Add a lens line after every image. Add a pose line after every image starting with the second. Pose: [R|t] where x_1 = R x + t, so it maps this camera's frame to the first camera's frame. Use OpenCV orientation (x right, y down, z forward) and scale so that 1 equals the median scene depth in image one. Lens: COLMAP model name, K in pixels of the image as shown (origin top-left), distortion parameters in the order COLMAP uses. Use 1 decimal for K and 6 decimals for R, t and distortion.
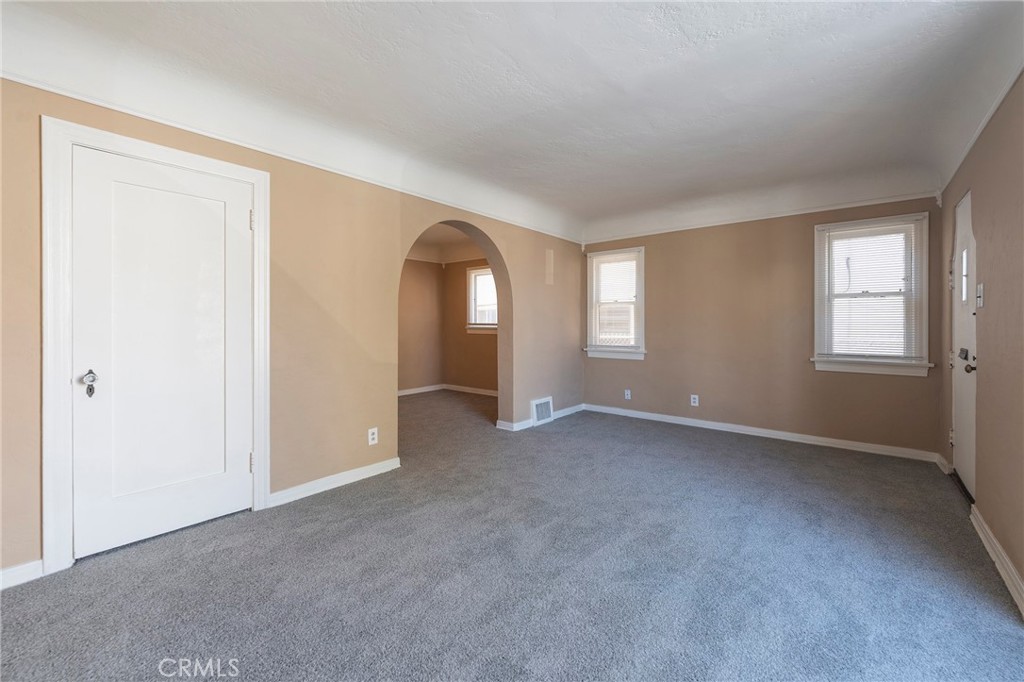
lens RADIAL K [[418.7, 0, 512.6], [0, 418.7, 337.8], [0, 0, 1]] dist [0.000286, -0.000495]
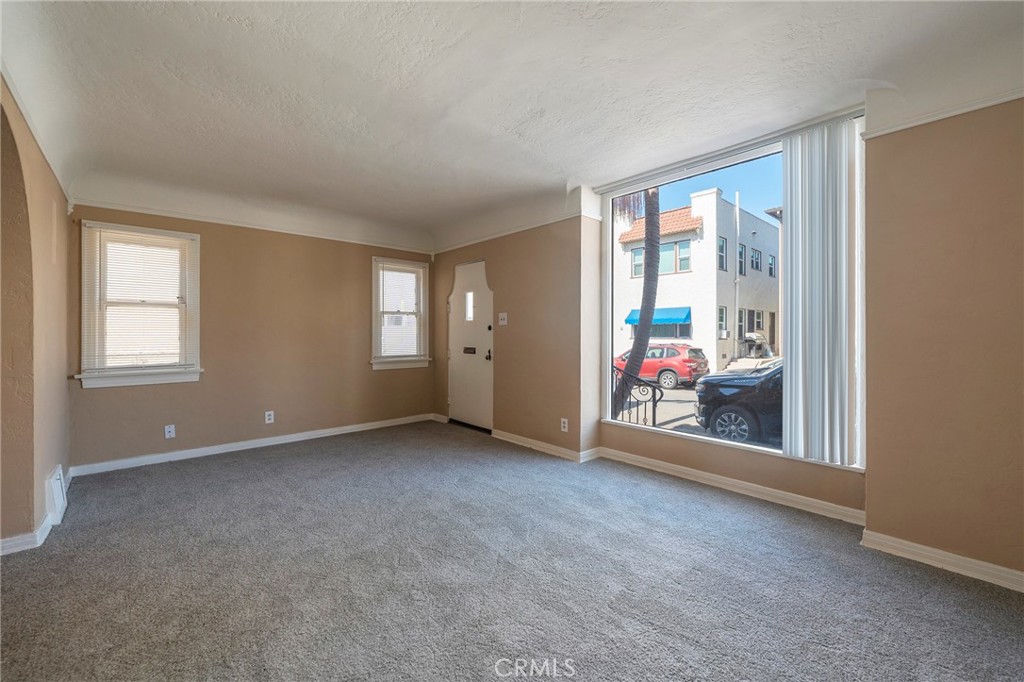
lens RADIAL K [[418.7, 0, 512.6], [0, 418.7, 337.8], [0, 0, 1]] dist [0.000286, -0.000495]
pose [[0.140135, -0.011780, 0.990062, -0.528523], [0.036257, 0.999320, 0.006759, -0.015236], [-0.989468, 0.034950, 0.140467, 0.449095]]
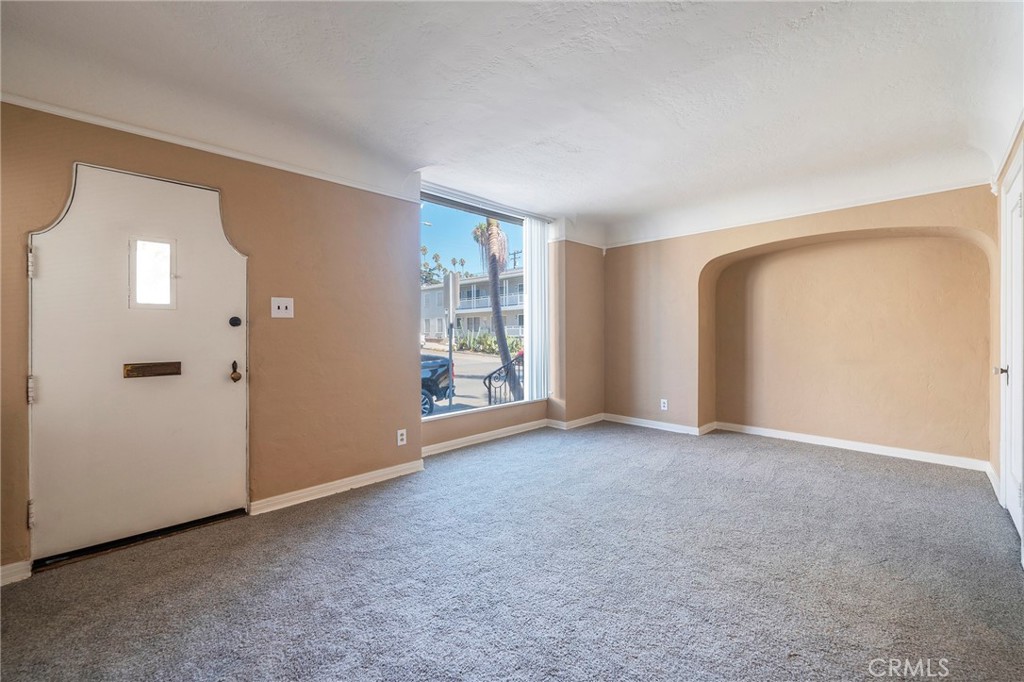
lens RADIAL K [[418.7, 0, 512.6], [0, 418.7, 337.8], [0, 0, 1]] dist [0.000286, -0.000495]
pose [[-0.996118, 0.006906, 0.087762, 0.244216], [0.011373, 0.998659, 0.050504, -0.044268], [-0.087296, 0.051306, -0.994860, 1.394026]]
